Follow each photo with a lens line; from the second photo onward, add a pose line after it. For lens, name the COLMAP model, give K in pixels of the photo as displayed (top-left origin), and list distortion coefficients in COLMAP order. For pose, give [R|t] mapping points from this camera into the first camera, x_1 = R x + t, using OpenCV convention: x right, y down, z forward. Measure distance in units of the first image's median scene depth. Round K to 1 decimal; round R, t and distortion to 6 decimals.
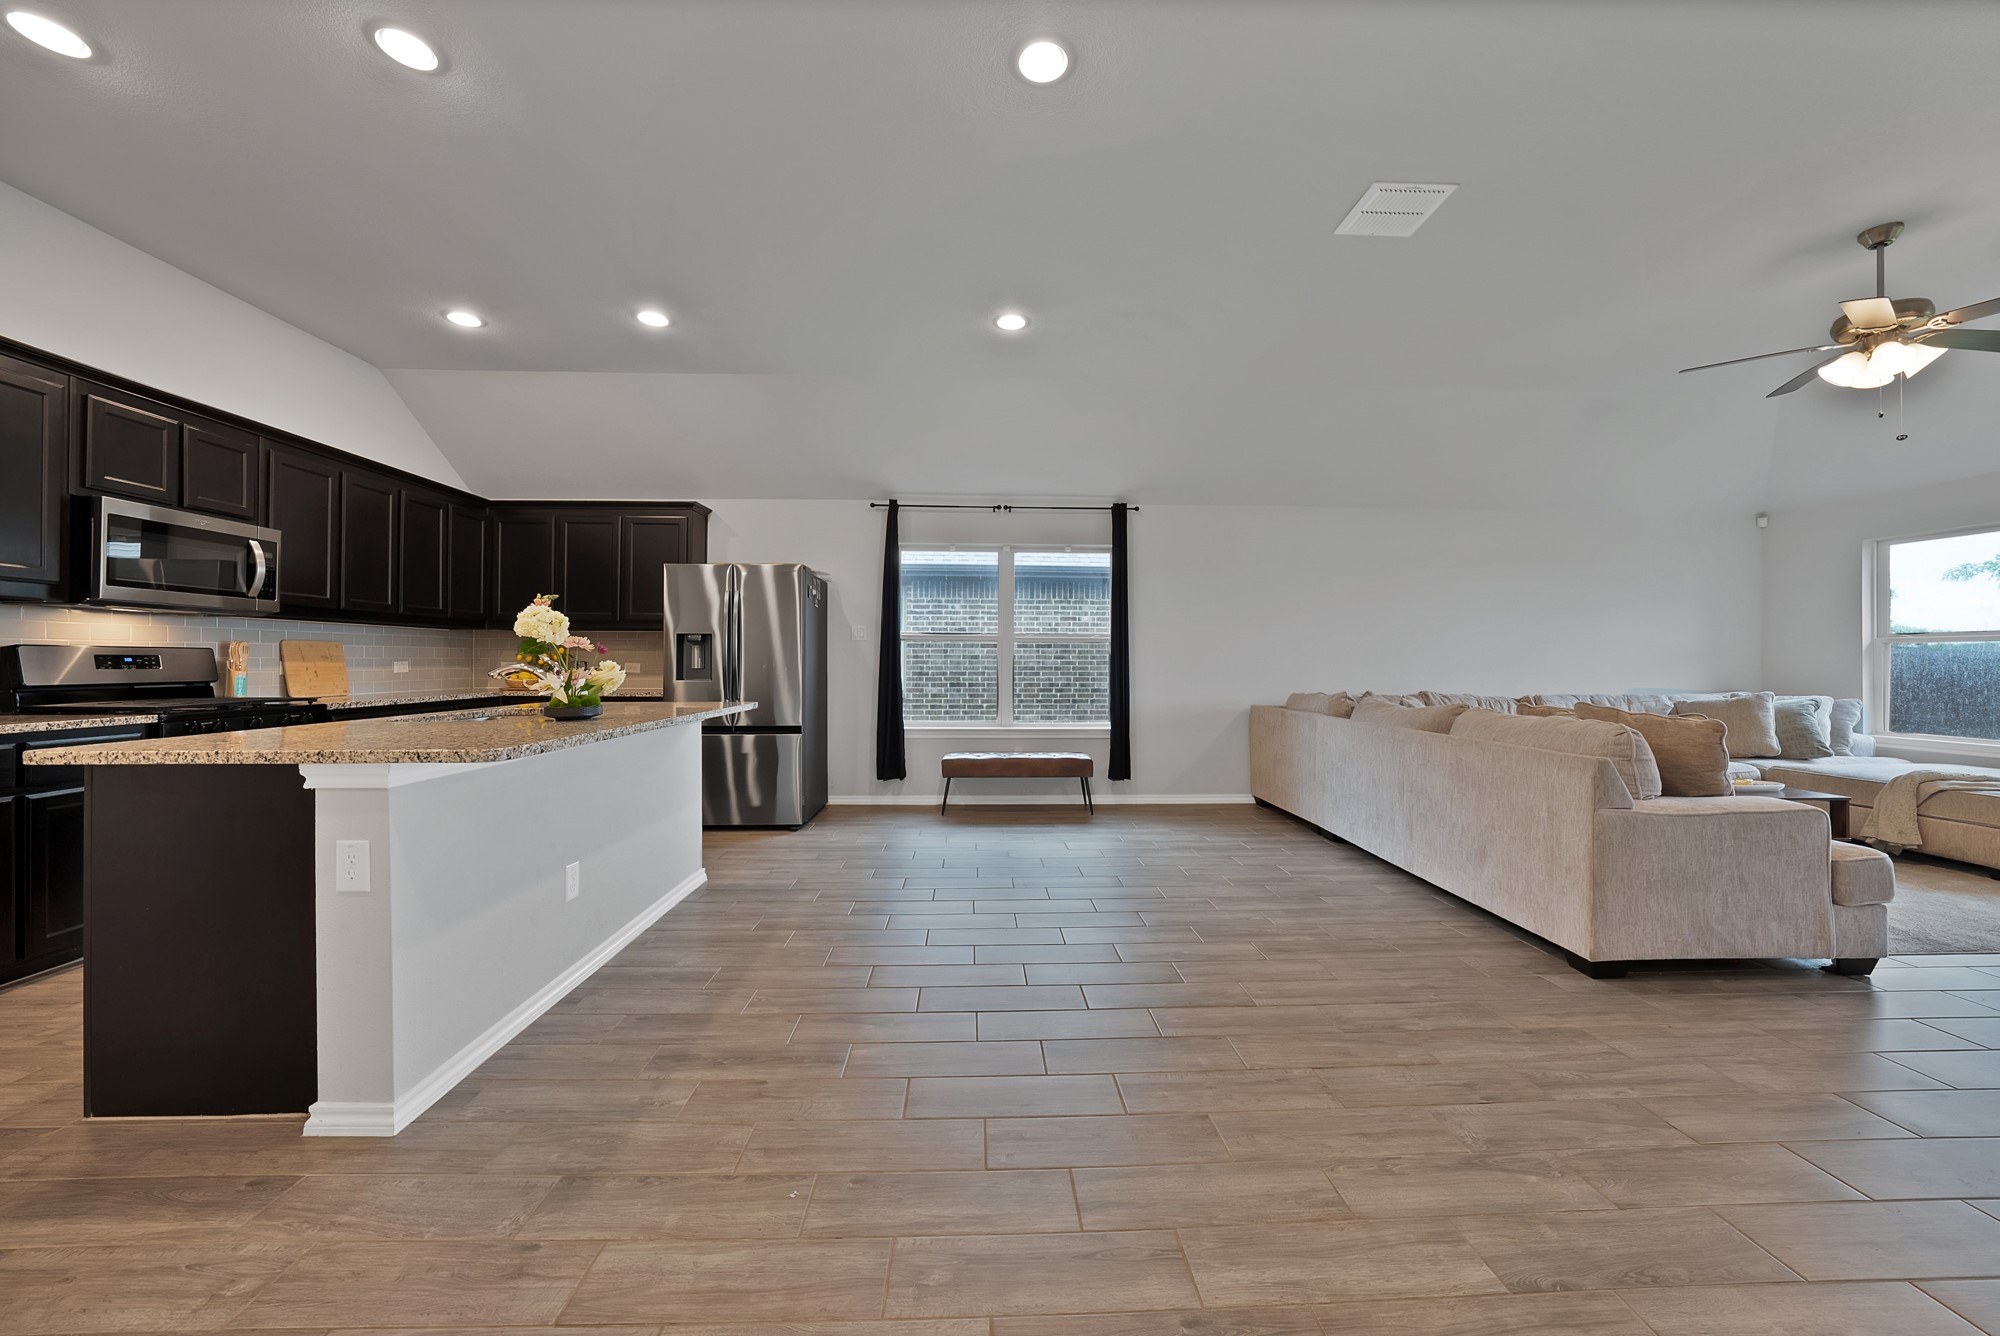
lens RADIAL K [[723.0, 0, 999.7], [0, 723.0, 659.2], [0, 0, 1]] dist [-0.027351, 0.006408]
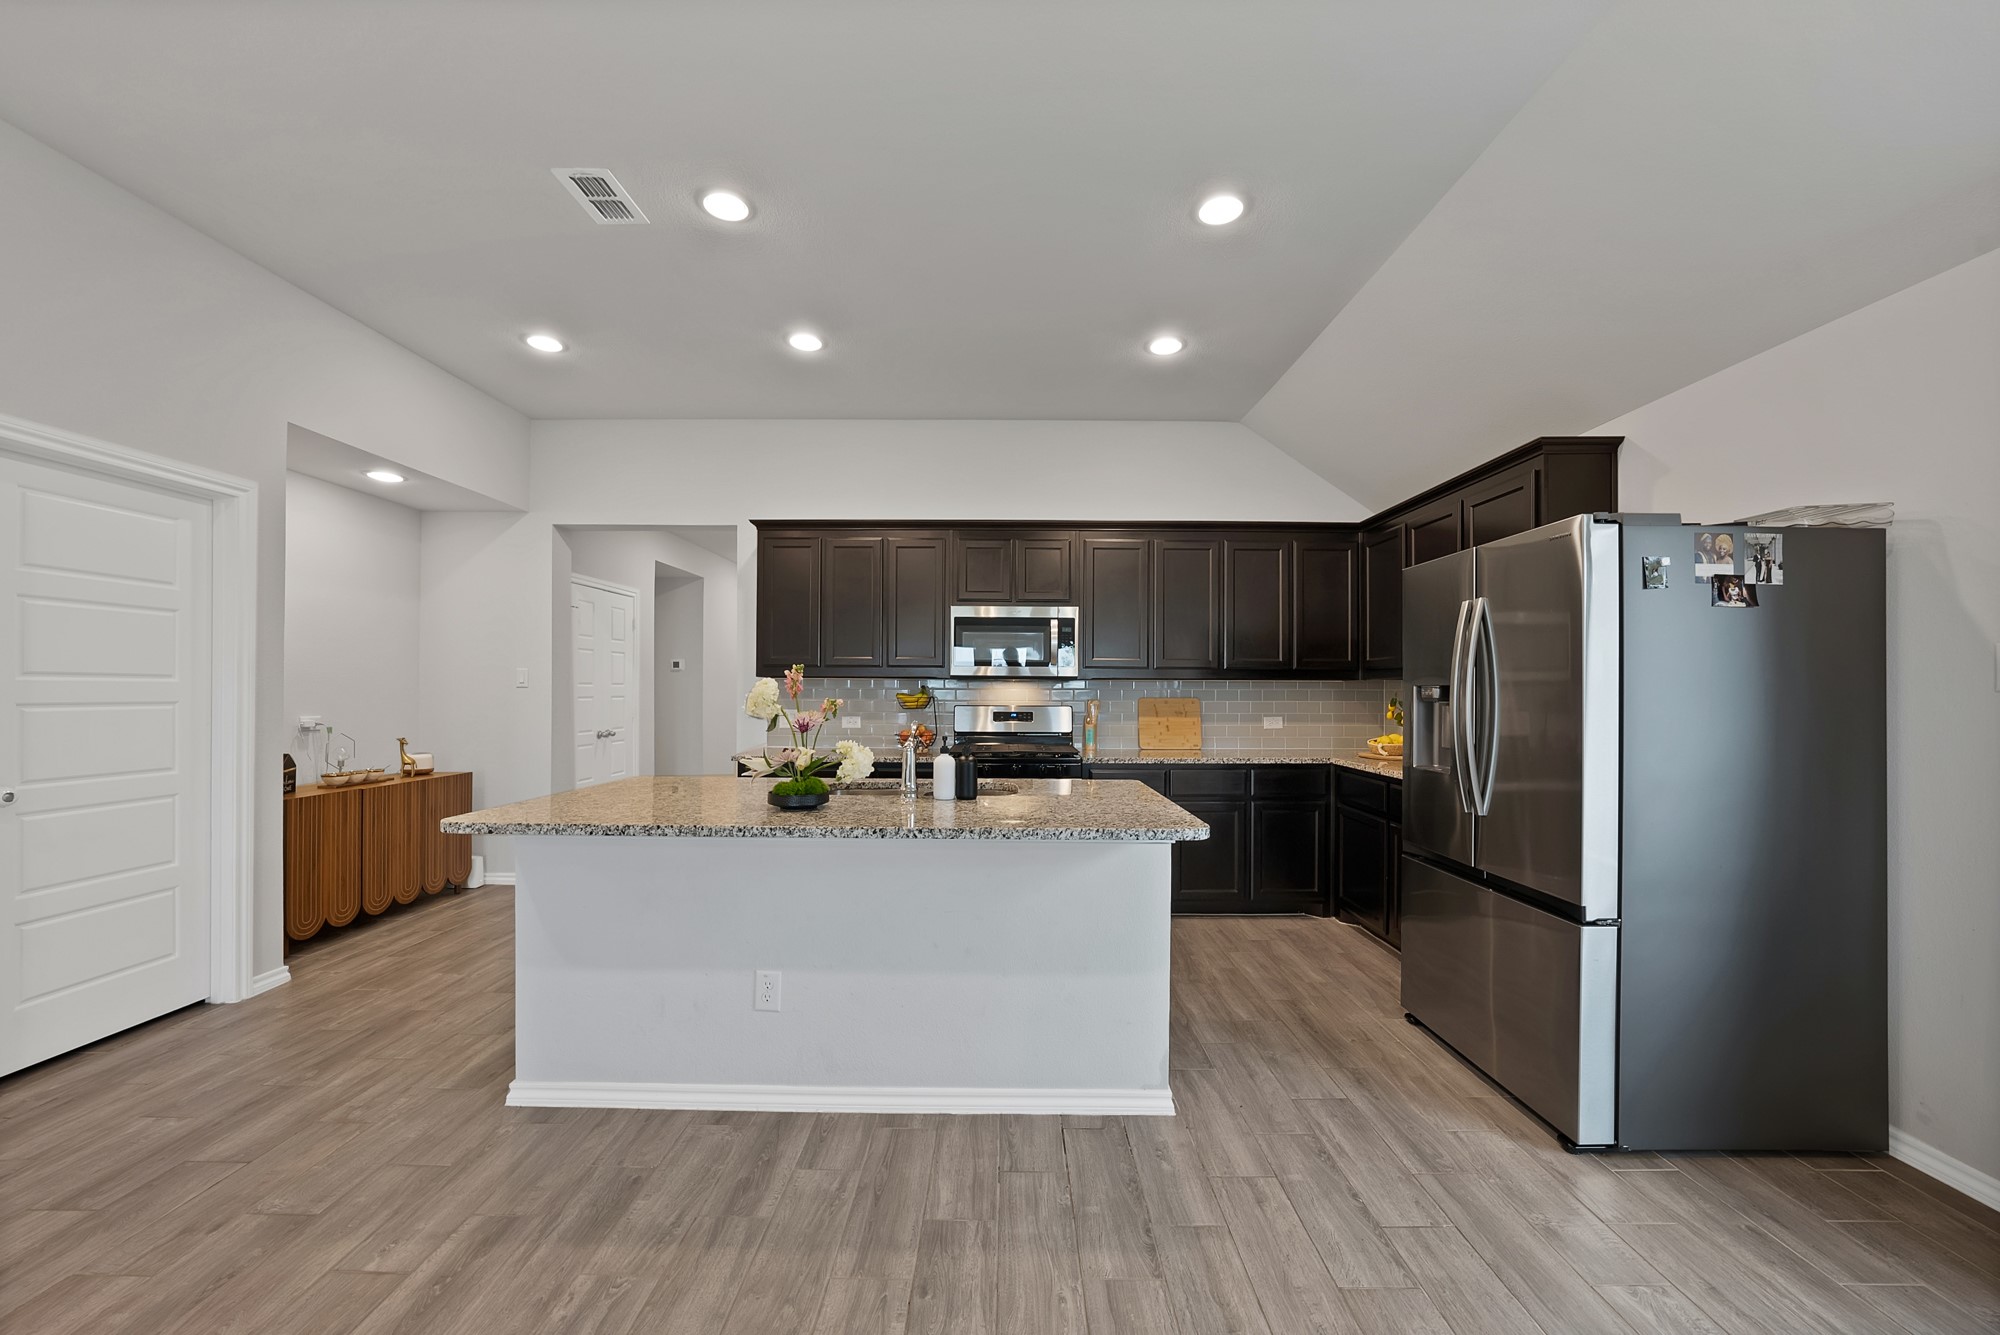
lens RADIAL K [[729.0, 0, 997.5], [0, 729.0, 685.4], [0, 0, 1]] dist [-0.031669, 0.008011]
pose [[-0.041305, -0.011476, -0.999081, 0.220382], [-0.000281, 0.999934, -0.011474, -0.041941], [0.999147, -0.000194, -0.041305, 1.021715]]
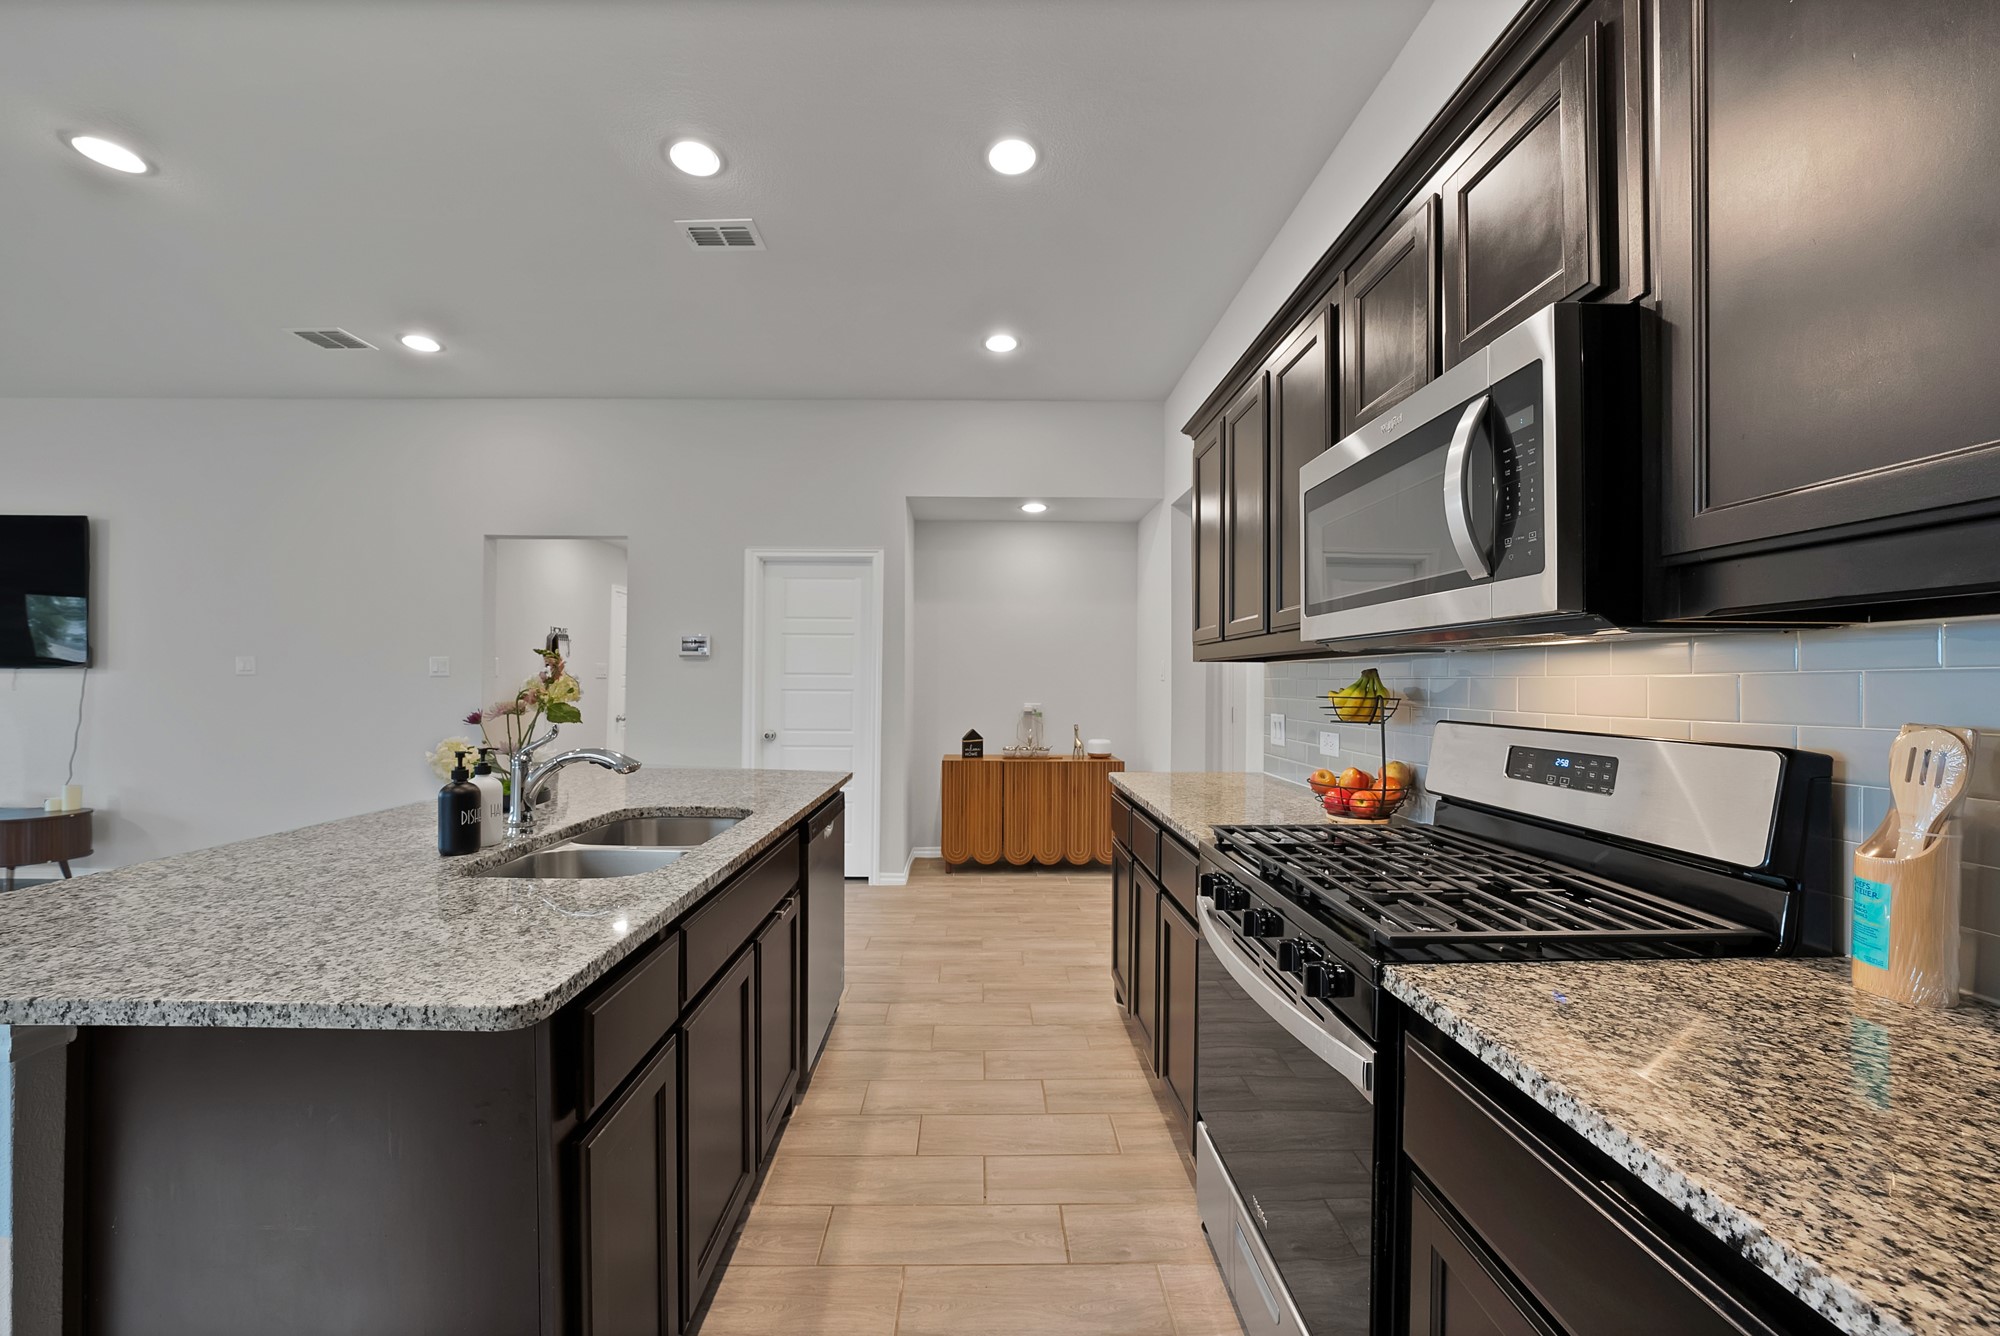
lens RADIAL K [[715.4, 0, 991.1], [0, 715.4, 686.1], [0, 0, 1]] dist [-0.019056, 0.000120]
pose [[-0.999740, -0.007576, 0.021525, -0.910831], [-0.007582, 0.999971, -0.000202, -0.042098], [-0.021523, -0.000365, -0.999768, 1.416187]]
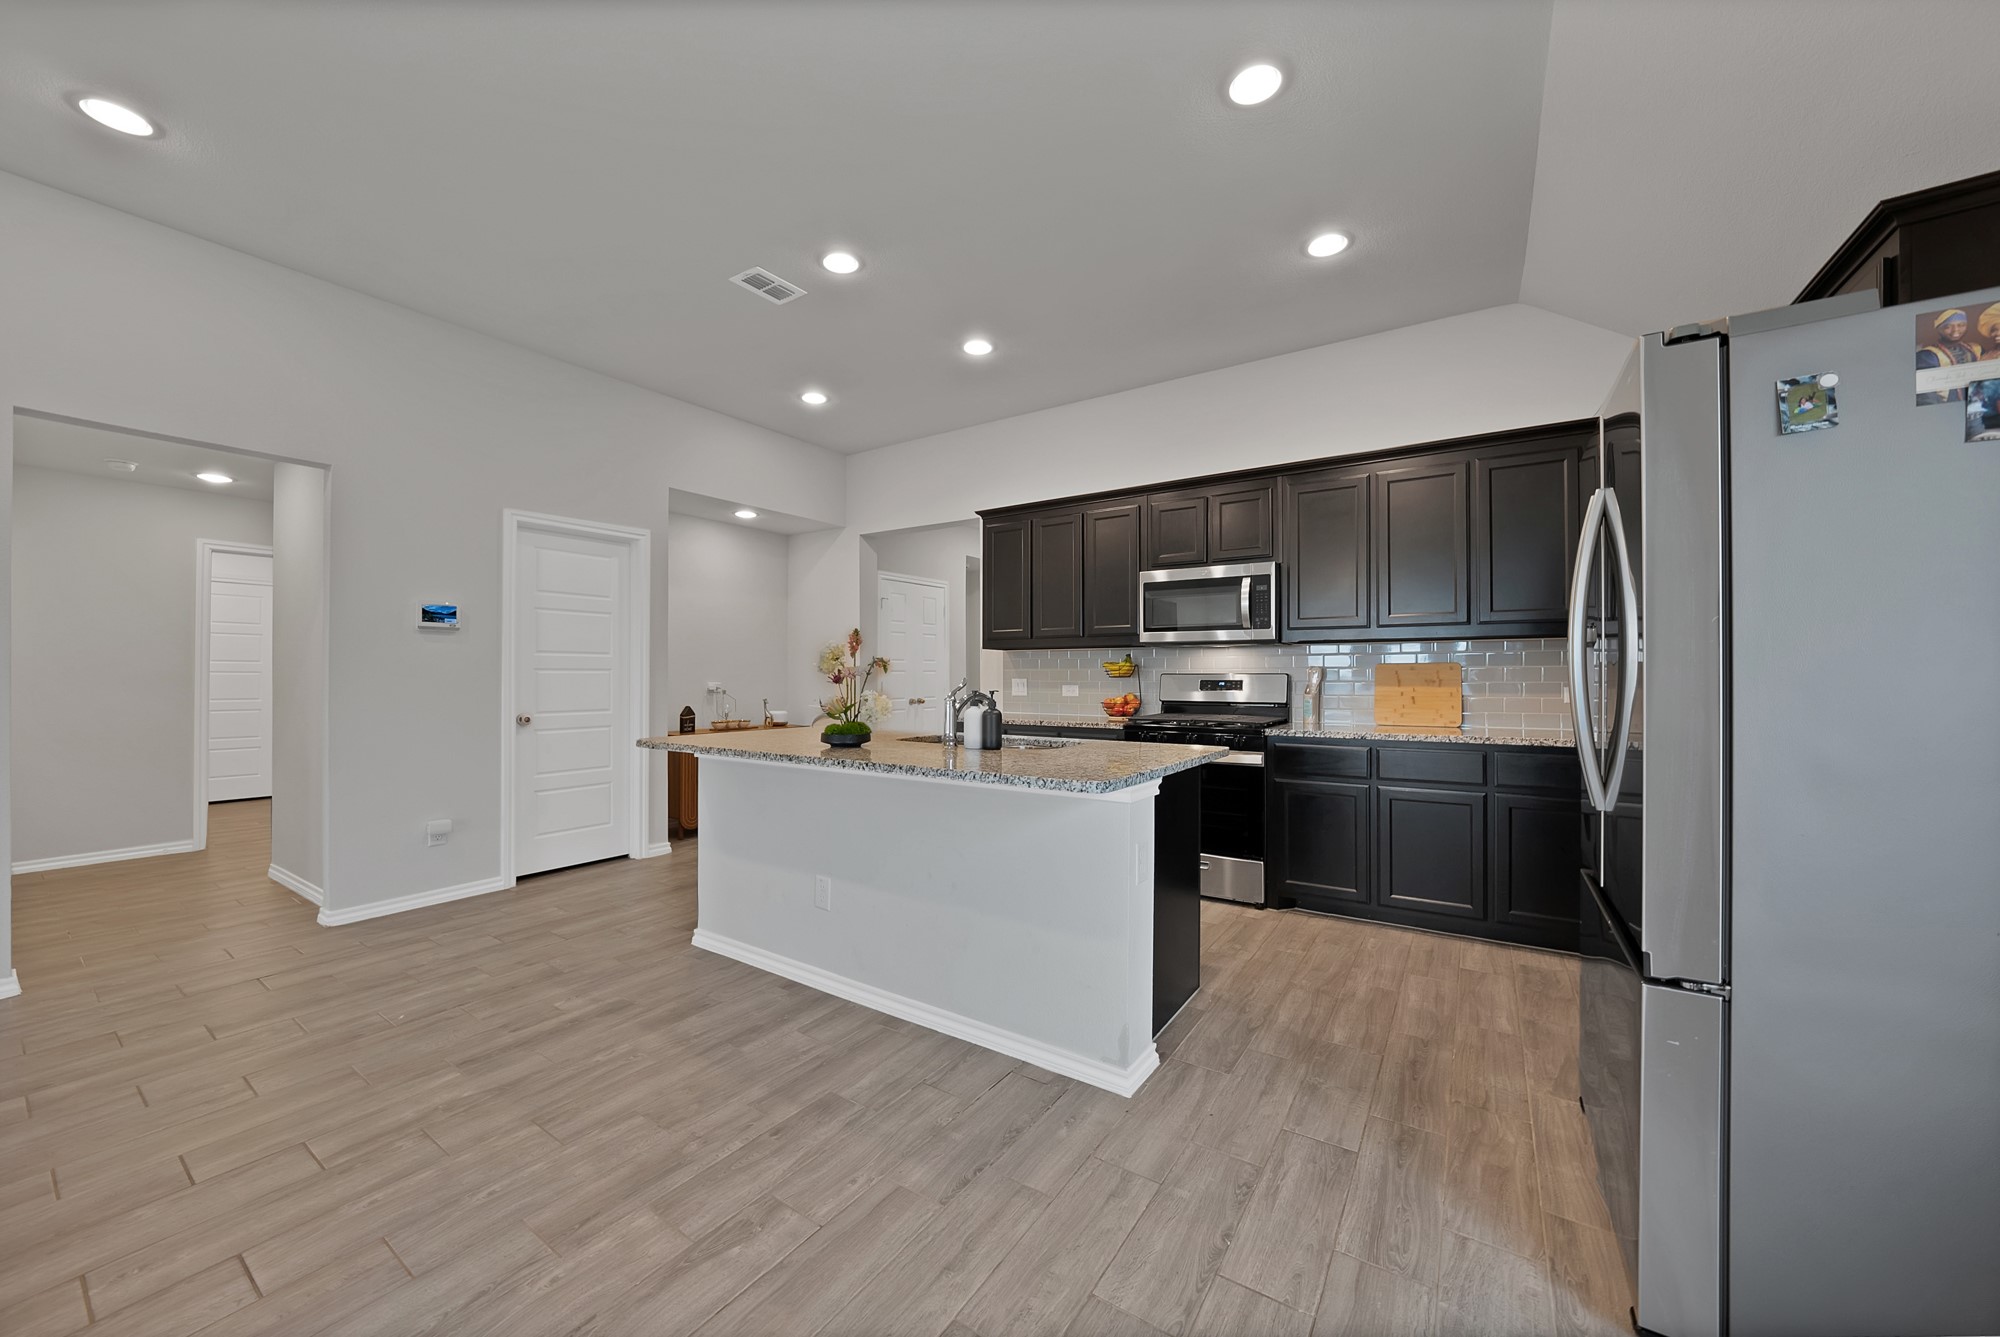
lens RADIAL K [[721.9, 0, 984.3], [0, 721.9, 667.6], [0, 0, 1]] dist [-0.020956, 0.000425]
pose [[-0.592249, -0.010422, -0.805687, 0.111171], [0.003514, 0.999873, -0.015517, -0.009961], [0.805747, -0.012021, -0.592138, 1.433831]]
